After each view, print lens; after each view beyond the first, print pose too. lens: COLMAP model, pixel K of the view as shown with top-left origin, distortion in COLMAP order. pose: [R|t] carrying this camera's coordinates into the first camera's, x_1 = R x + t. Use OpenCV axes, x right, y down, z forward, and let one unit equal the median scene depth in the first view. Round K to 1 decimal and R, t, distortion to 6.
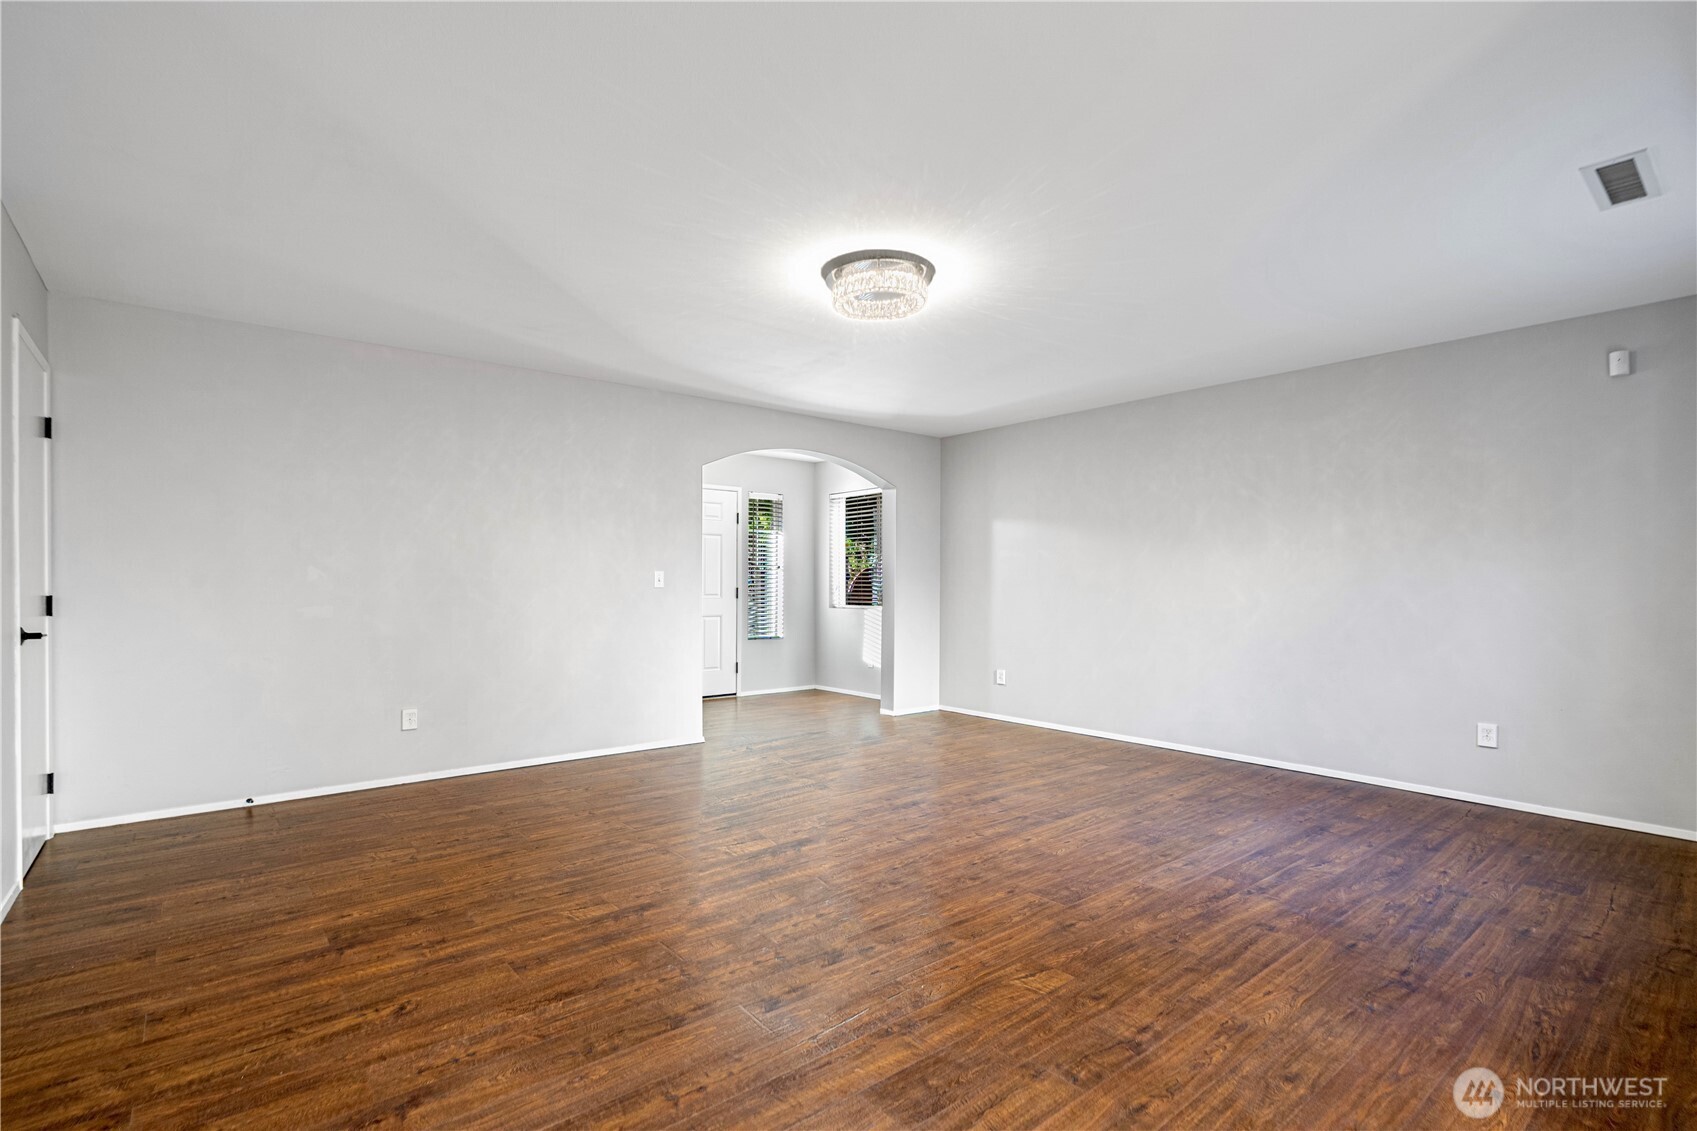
lens RADIAL K [[793.1, 0, 842.3], [0, 793.1, 570.4], [0, 0, 1]] dist [0.003685, -0.000626]
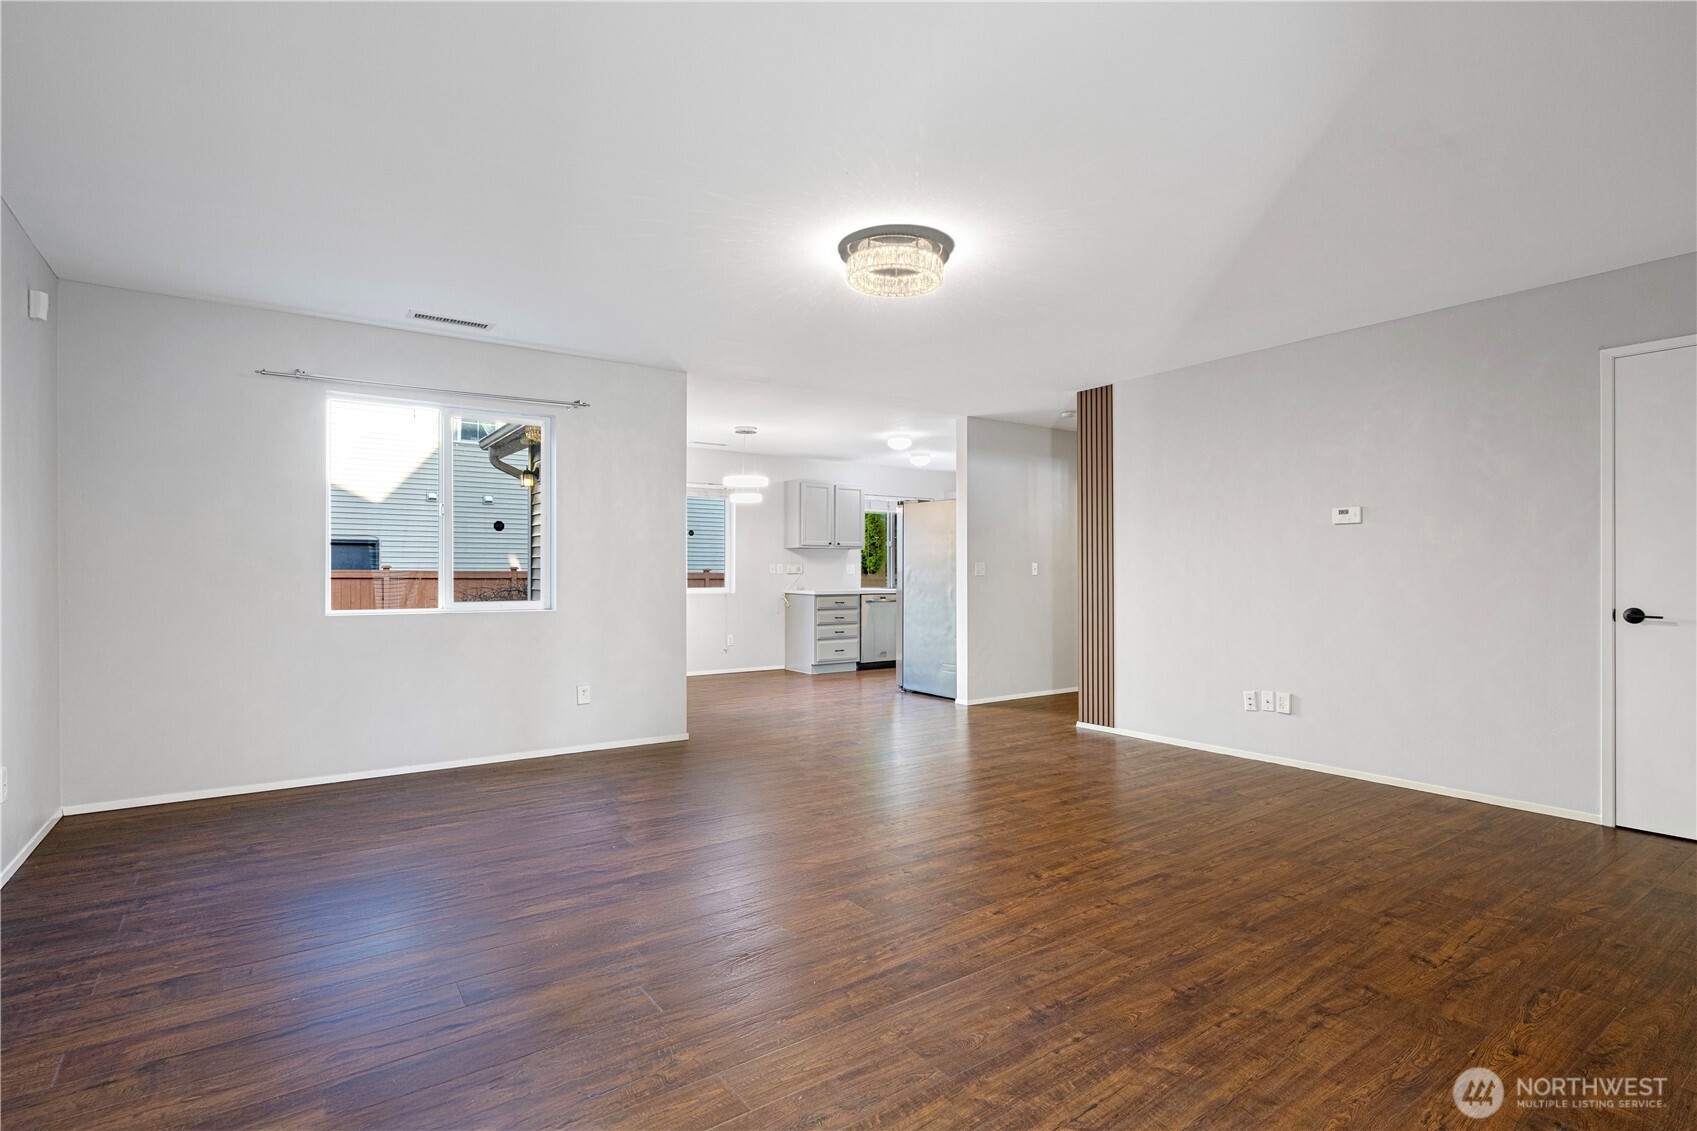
lens RADIAL K [[831.9, 0, 850.7], [0, 831.9, 571.3], [0, 0, 1]] dist [-0.001506, 0.000275]
pose [[-0.998454, -0.000847, 0.055576, 0.047802], [-0.001927, 0.999810, -0.019378, 0.040458], [-0.055549, -0.019455, -0.998266, 2.447533]]
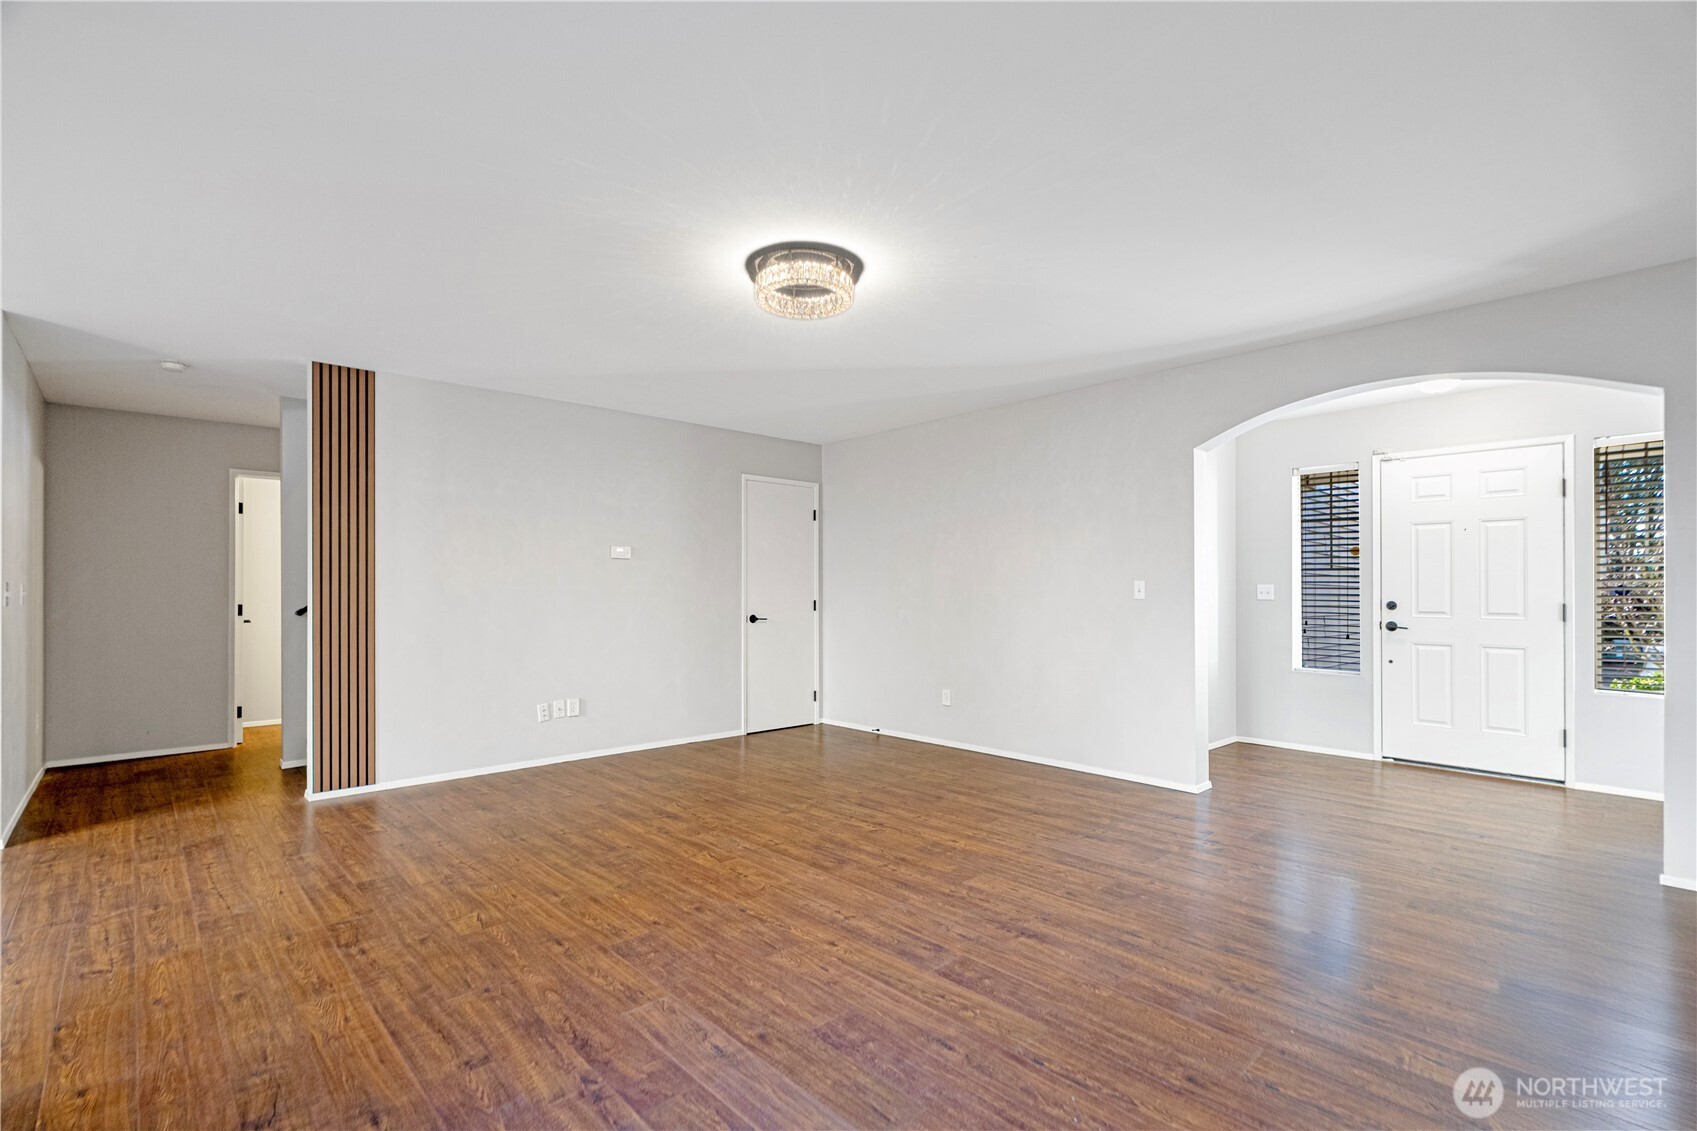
lens RADIAL K [[773.0, 0, 841.9], [0, 773.0, 580.2], [0, 0, 1]] dist [0.003736, 0.000570]
pose [[0.063788, -0.021702, -0.997727, 1.178778], [0.021824, 0.999555, -0.020346, 0.021530], [0.997725, -0.020477, 0.064233, 1.195843]]
